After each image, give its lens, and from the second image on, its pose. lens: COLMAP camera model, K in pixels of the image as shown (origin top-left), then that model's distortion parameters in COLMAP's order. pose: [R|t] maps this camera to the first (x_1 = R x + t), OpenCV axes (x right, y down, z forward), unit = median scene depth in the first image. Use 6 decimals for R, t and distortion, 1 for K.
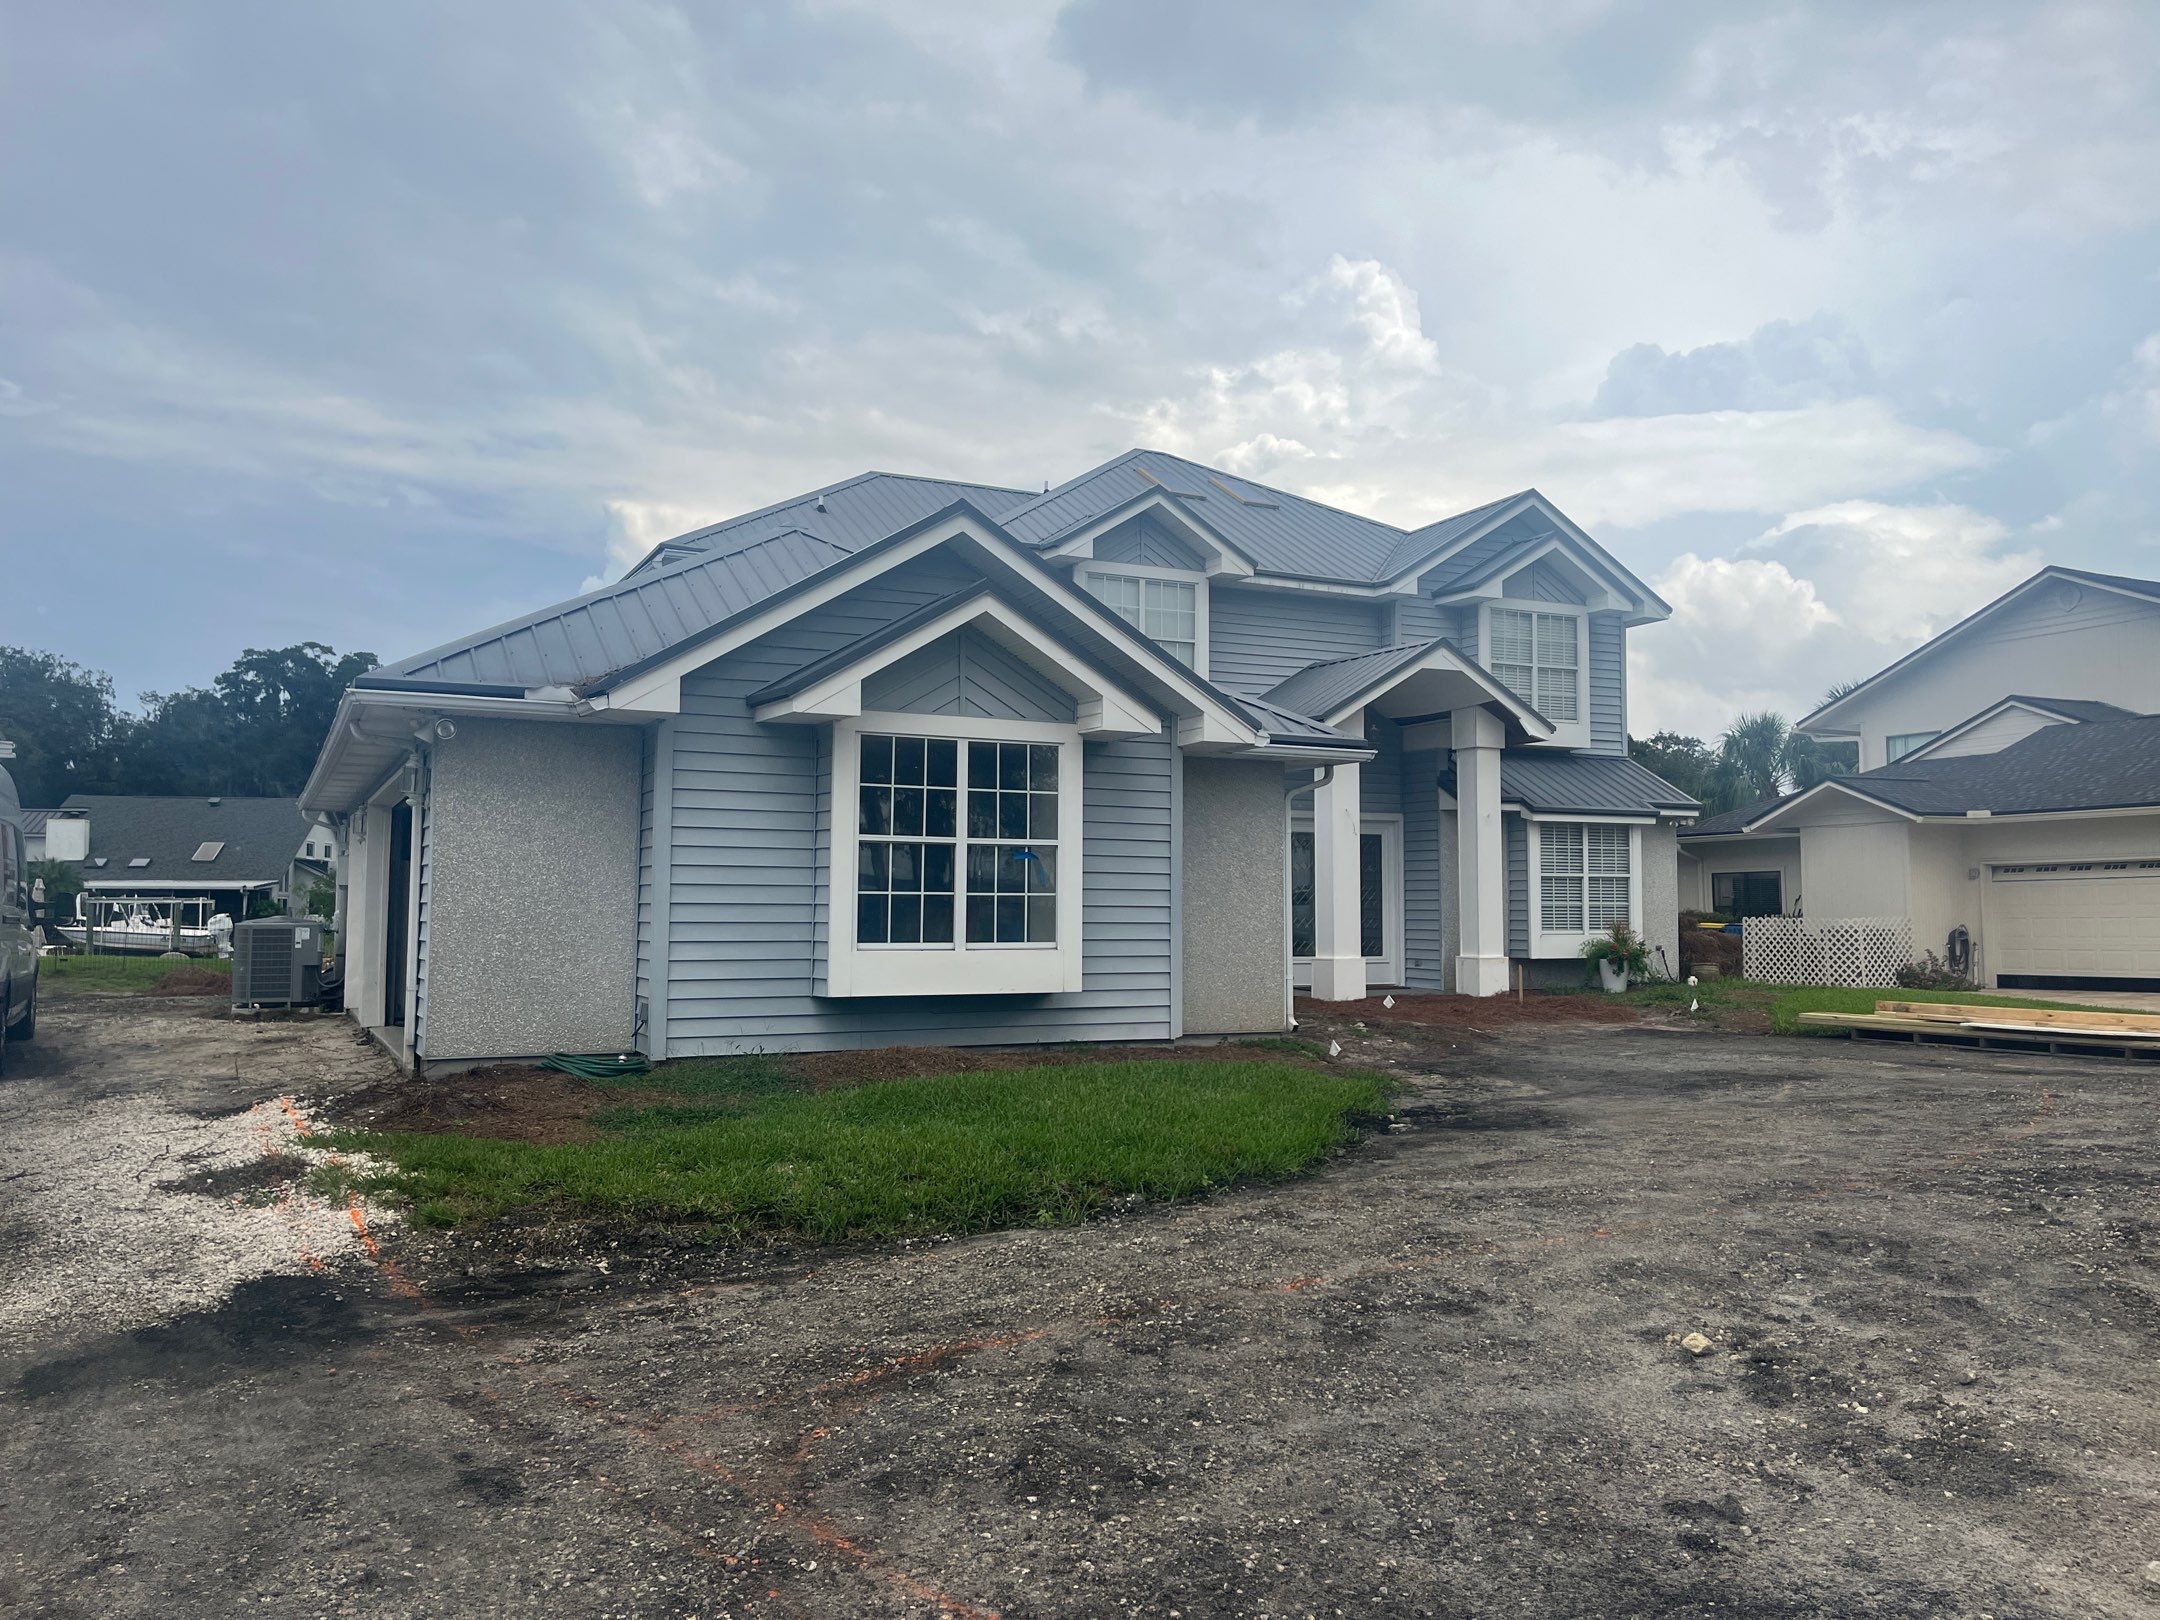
lens RADIAL K [[1666.9, 0, 1080.0], [0, 1666.9, 810.0], [0, 0, 1]] dist [0.005387, 0.000775]
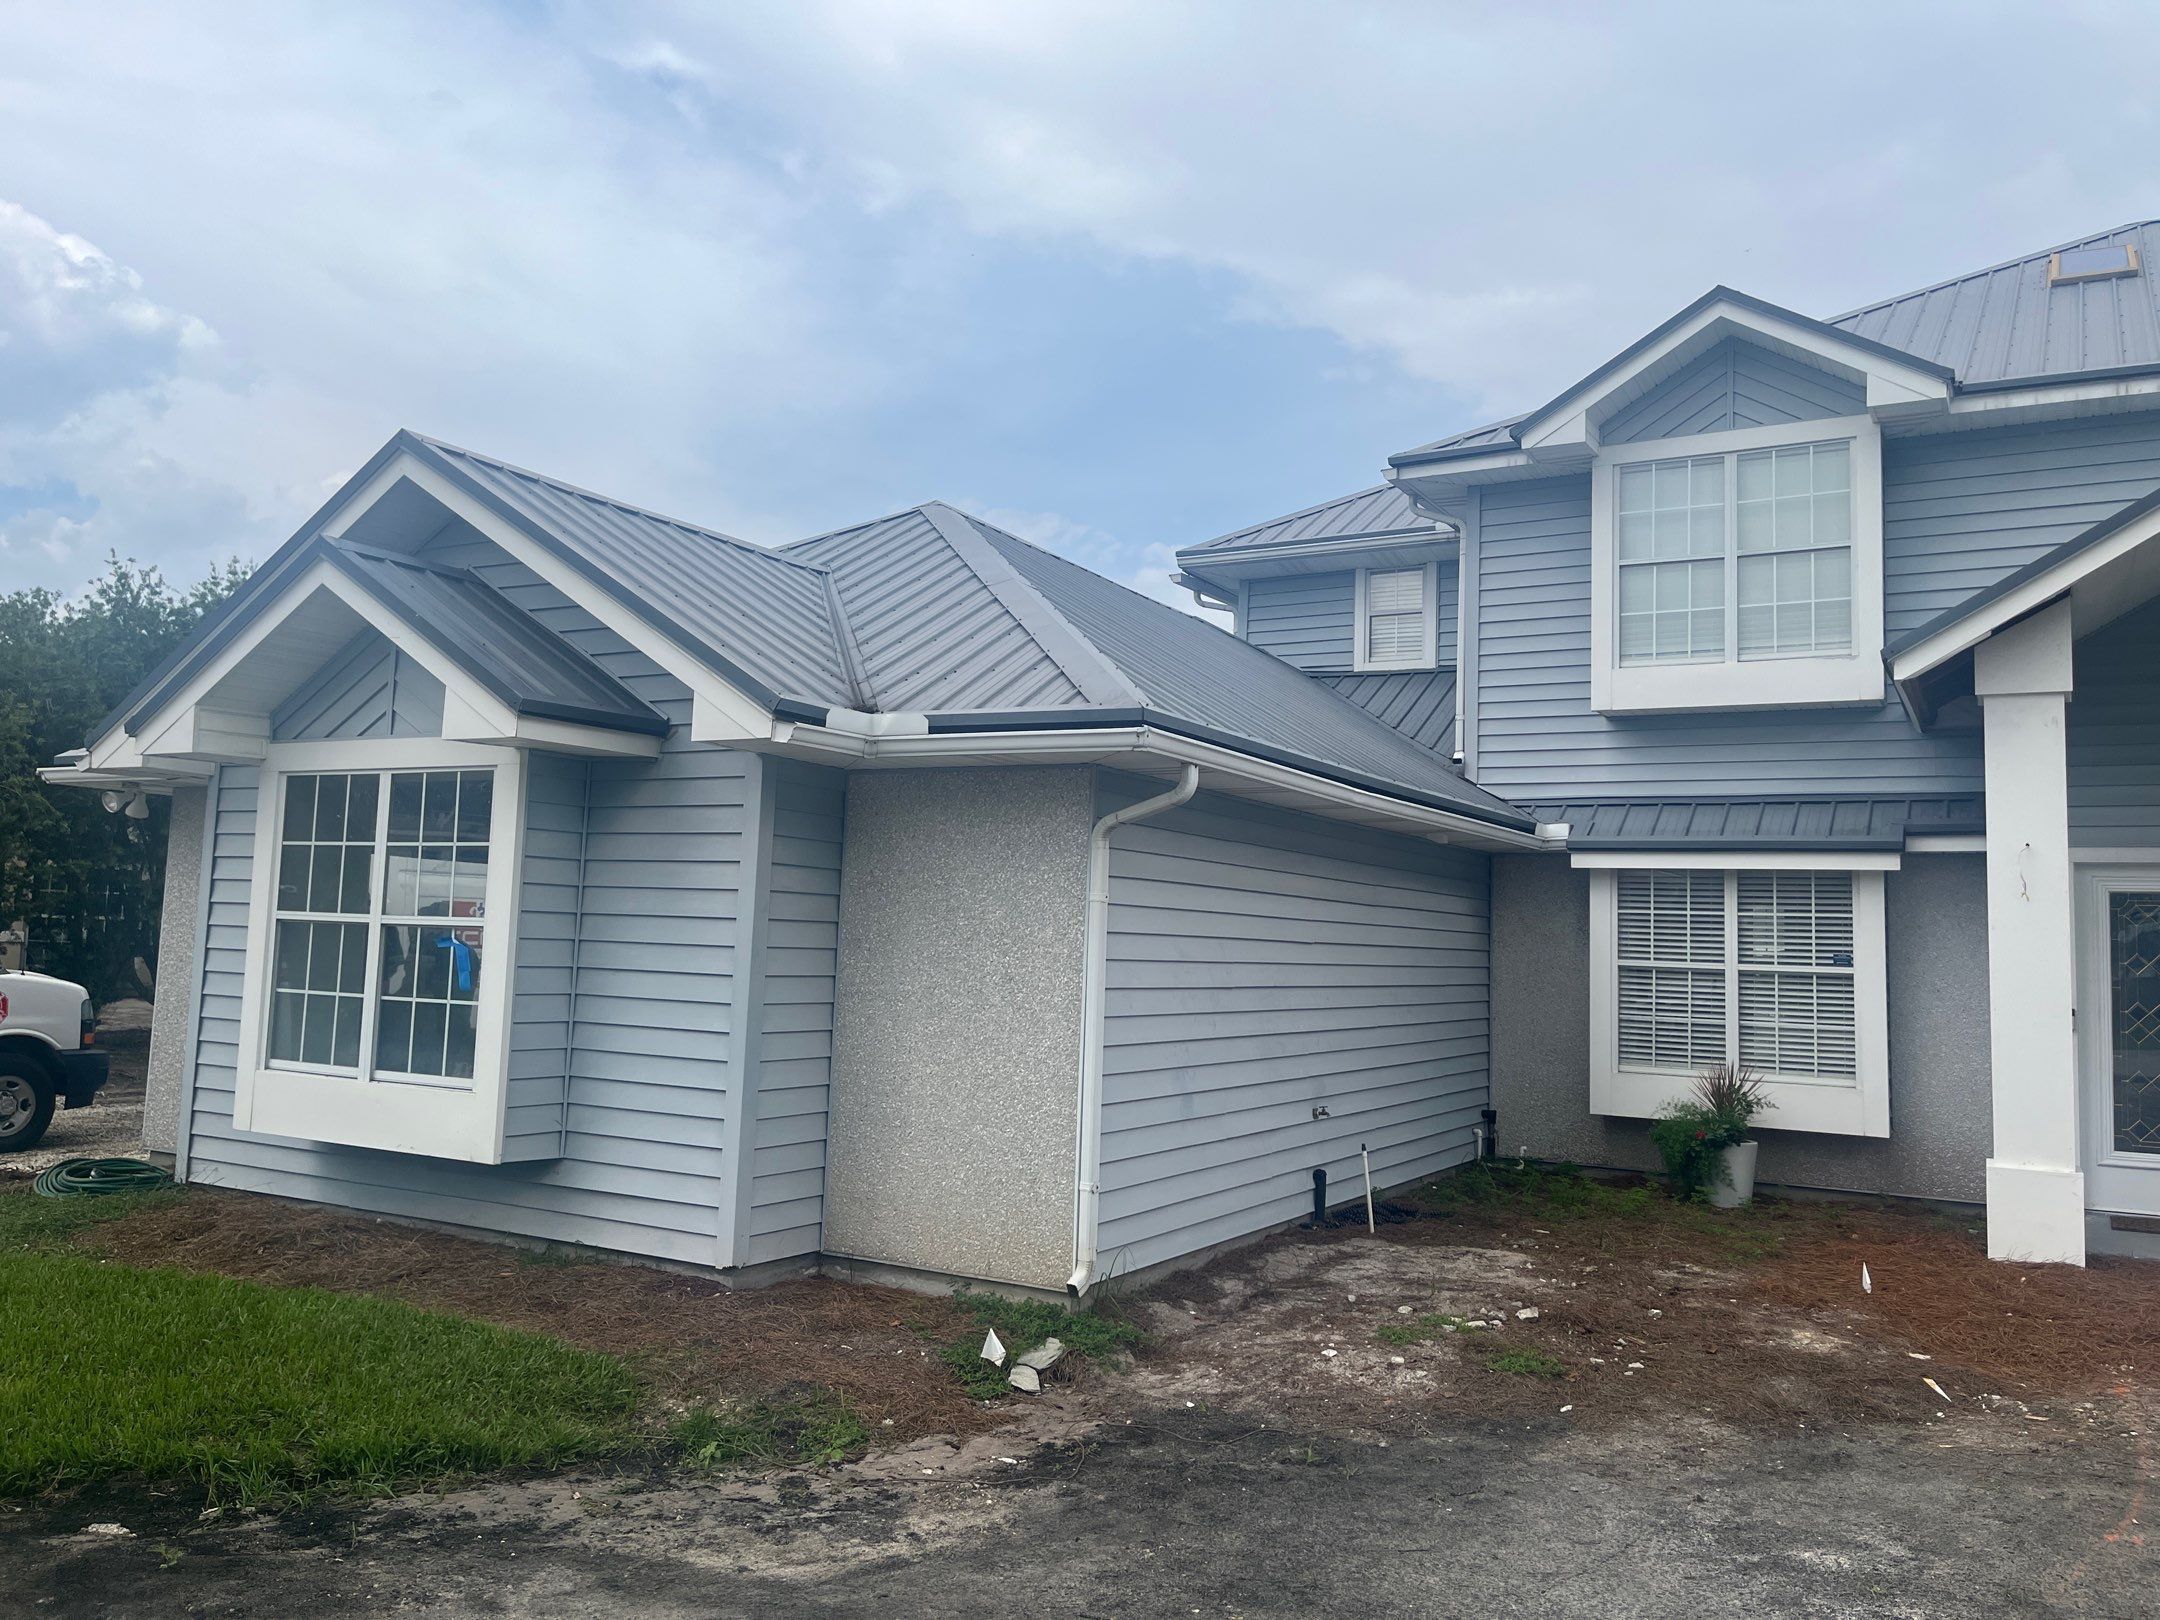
lens RADIAL K [[1666.9, 0, 1080.0], [0, 1666.9, 810.0], [0, 0, 1]] dist [0.005387, 0.000775]
pose [[0.557405, -0.050398, -0.828710, 0.648012], [0.019072, 0.998670, -0.047906, 0.011784], [0.830022, 0.010898, 0.557625, 0.842741]]
